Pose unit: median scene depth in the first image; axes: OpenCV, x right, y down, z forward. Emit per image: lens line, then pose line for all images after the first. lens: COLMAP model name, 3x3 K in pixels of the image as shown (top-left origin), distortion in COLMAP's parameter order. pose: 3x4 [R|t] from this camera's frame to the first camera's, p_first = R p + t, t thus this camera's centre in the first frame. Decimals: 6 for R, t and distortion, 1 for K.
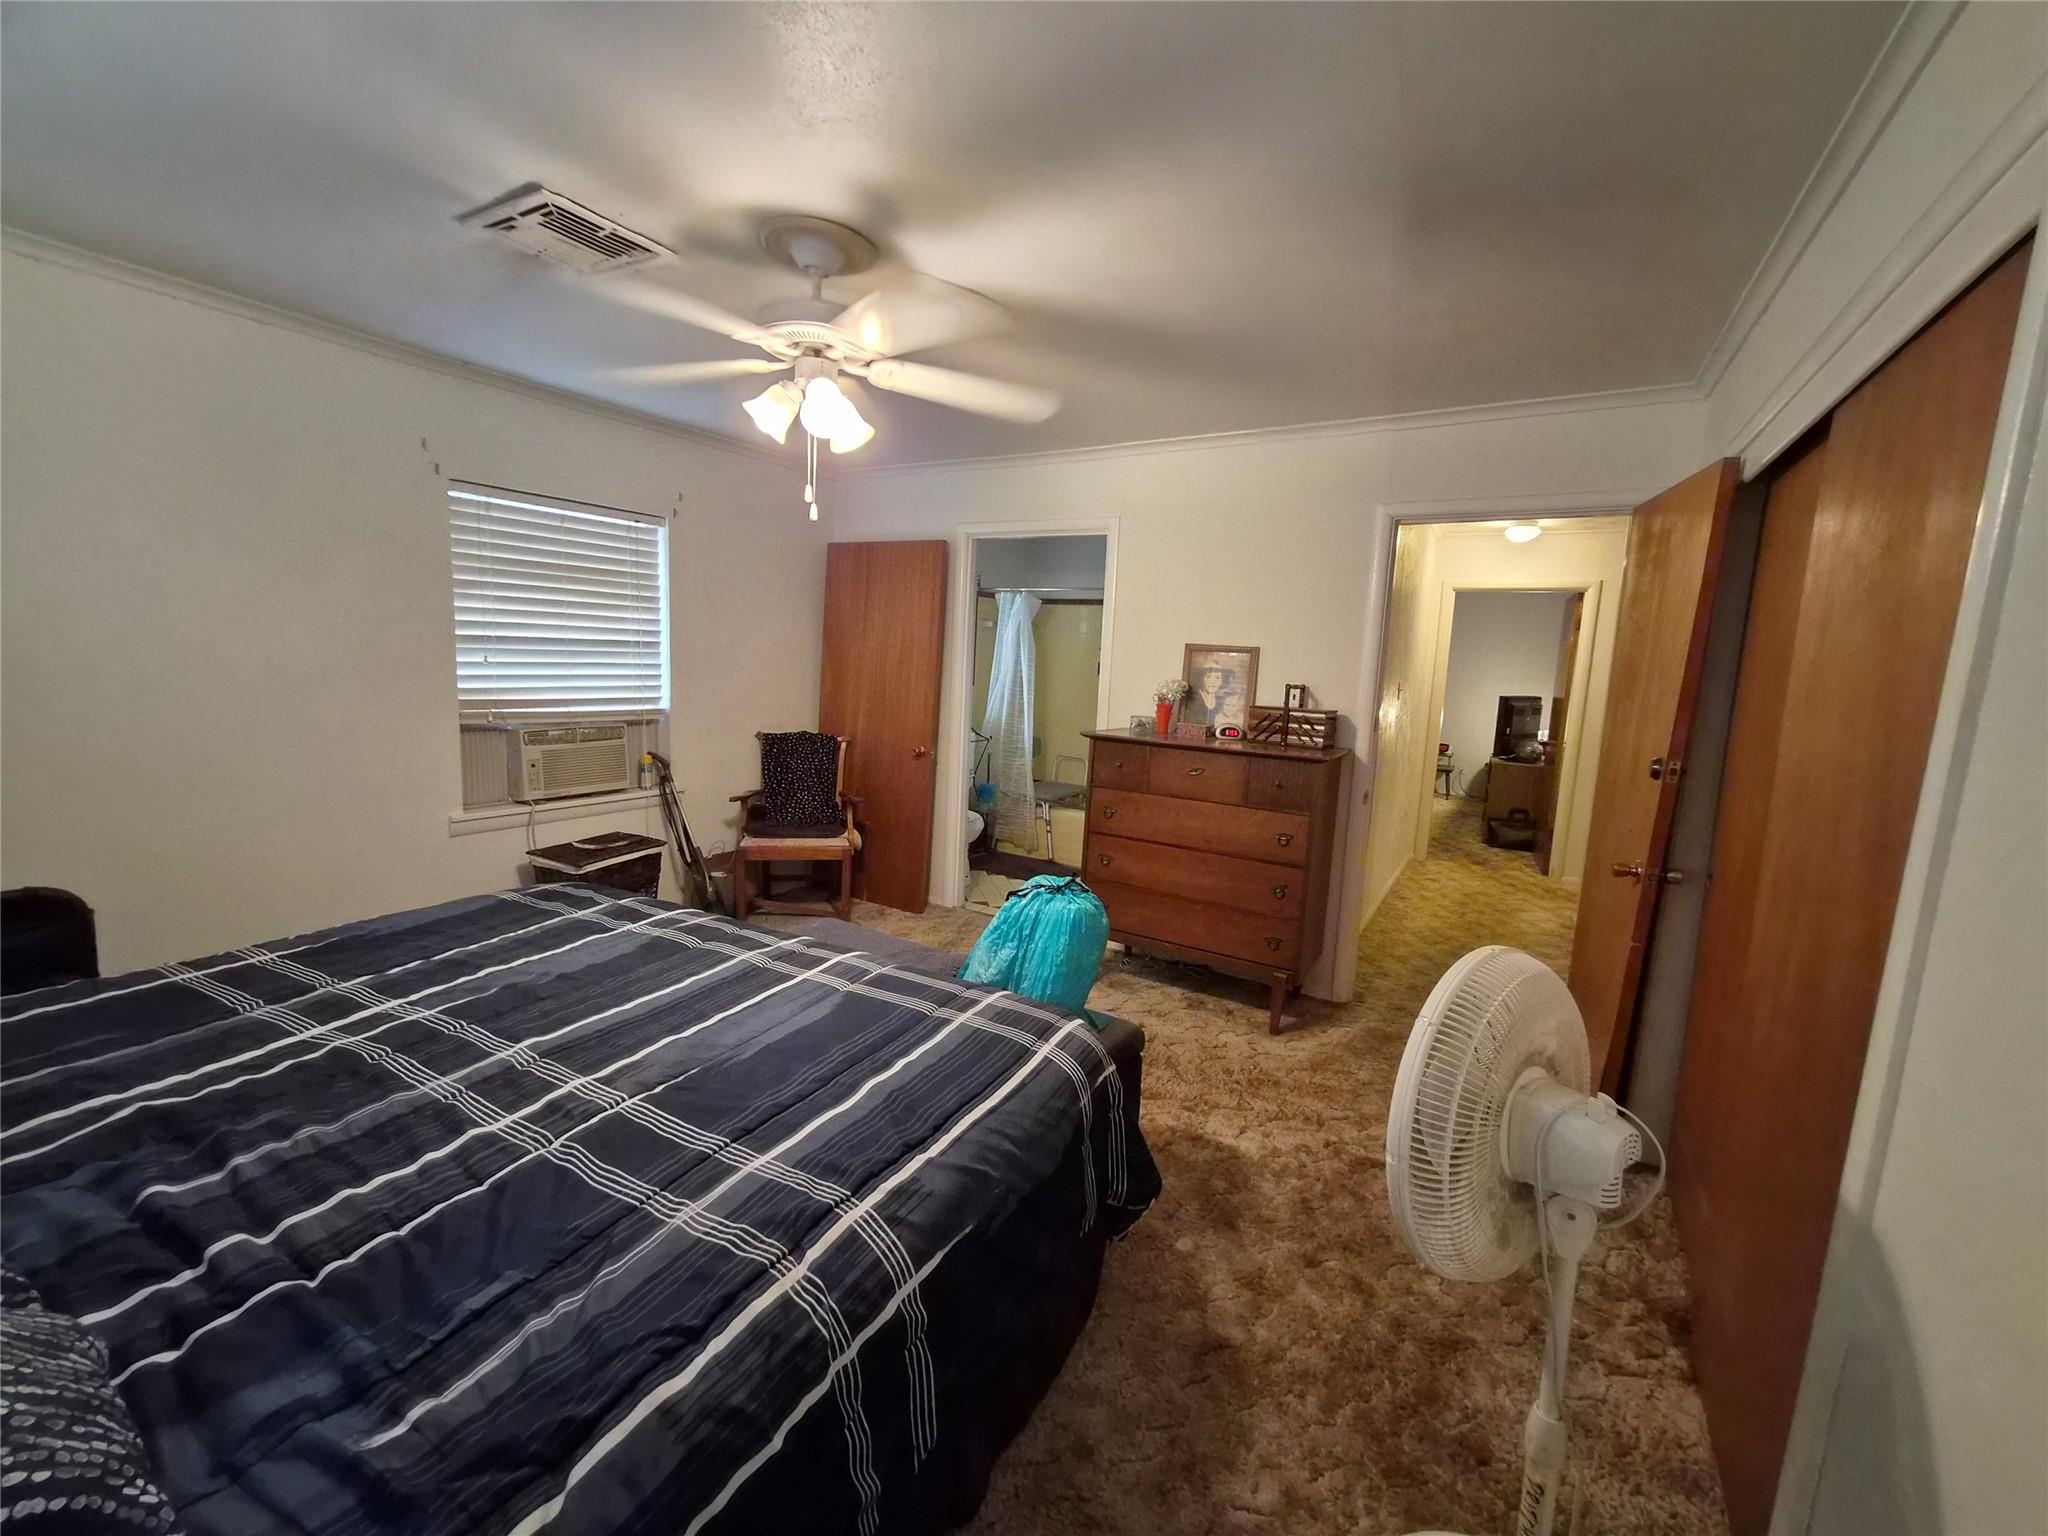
lens RADIAL K [[828.1, 0, 1024.0], [0, 828.1, 768.0], [0, 0, 1]] dist [-0.000529, 0.000080]
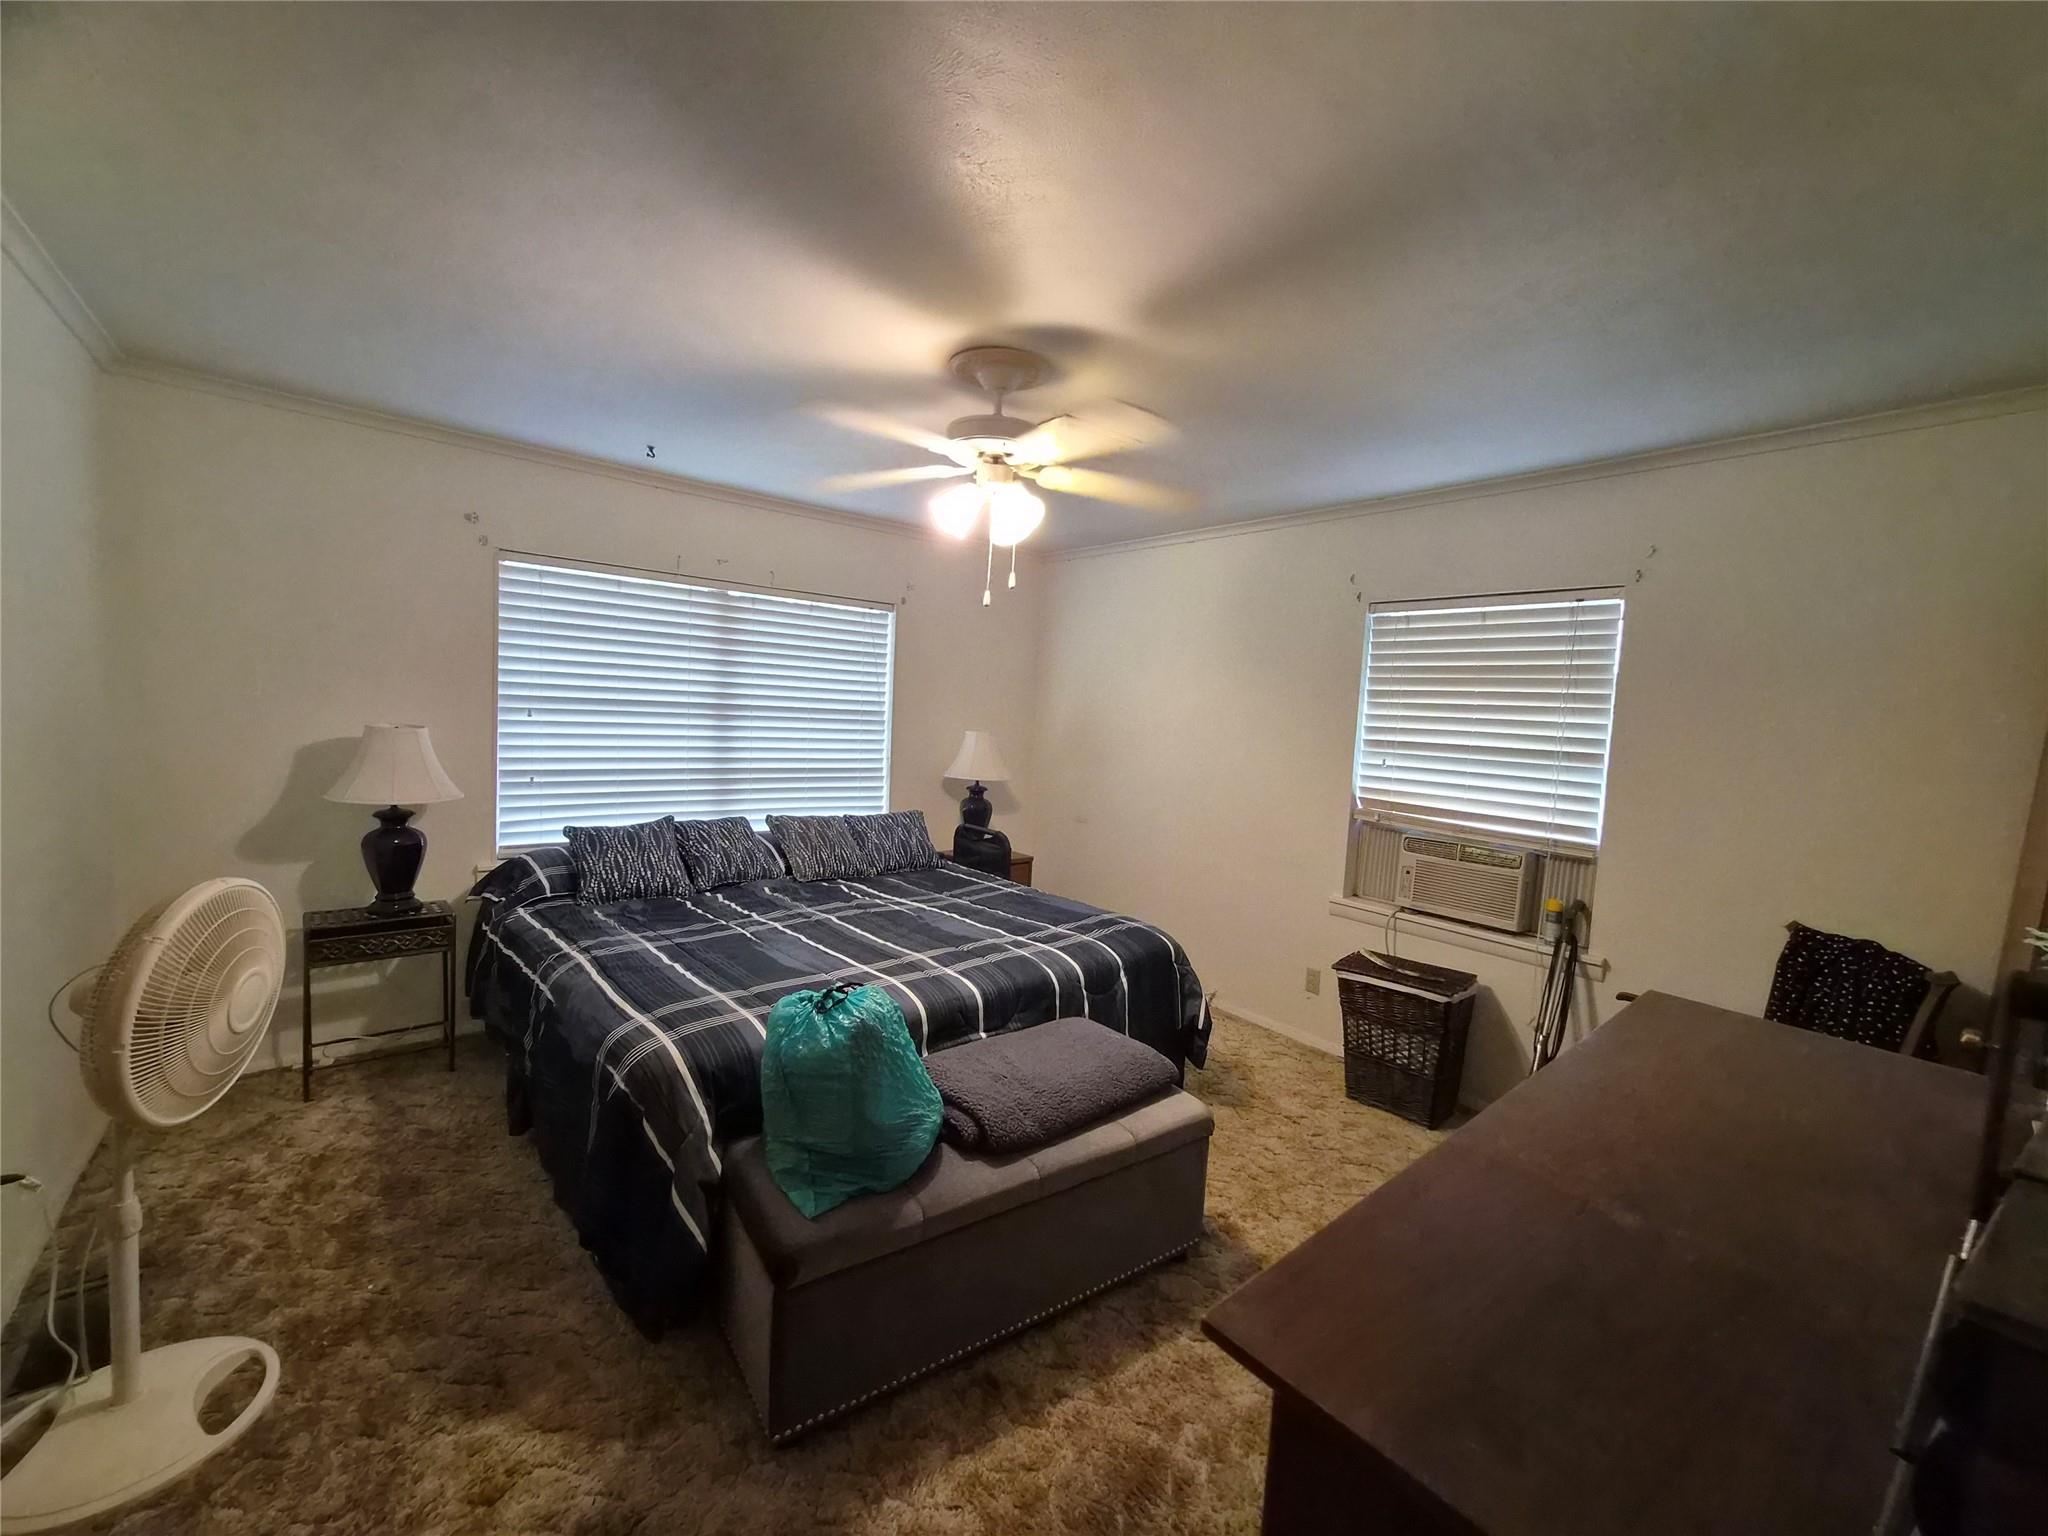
lens RADIAL K [[813.1, 0, 1024.0], [0, 813.1, 768.0], [0, 0, 1]] dist [0.048751, 0.000018]
pose [[-0.330198, 0.015775, -0.943780, 0.872956], [-0.193067, 0.977593, 0.083888, -0.216239], [0.923956, 0.209912, -0.319753, 1.599395]]
